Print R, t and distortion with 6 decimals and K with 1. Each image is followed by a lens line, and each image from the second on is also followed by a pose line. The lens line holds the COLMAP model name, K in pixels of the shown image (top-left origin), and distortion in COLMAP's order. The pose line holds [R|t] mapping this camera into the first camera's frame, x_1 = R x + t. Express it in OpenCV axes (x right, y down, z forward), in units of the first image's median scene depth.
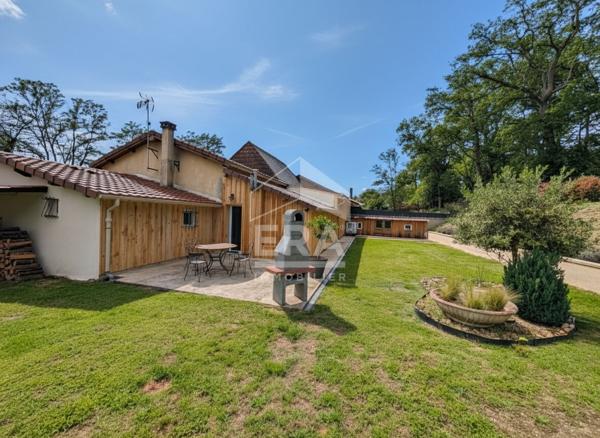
lens RADIAL K [[236.7, 0, 301.1], [0, 236.7, 218.0], [0, 0, 1]] dist [0.011384, -0.000038]
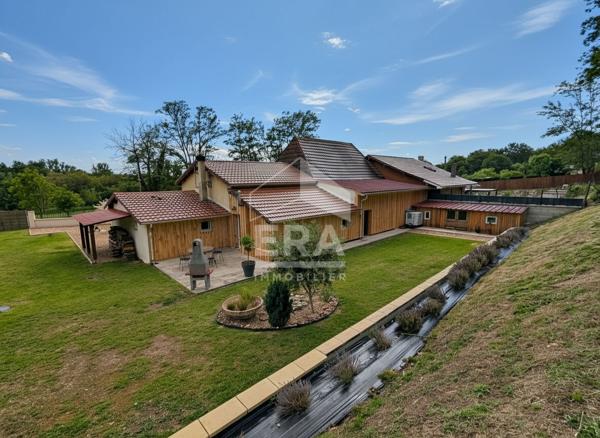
lens RADIAL K [[285.9, 0, 299.8], [0, 285.9, 219.5], [0, 0, 1]] dist [0.036965, 0.000919]
pose [[0.855724, 0.028269, -0.516659, 0.398351], [0.039368, 0.992055, 0.119484, -0.094629], [0.515932, -0.122585, 0.847813, -0.094954]]
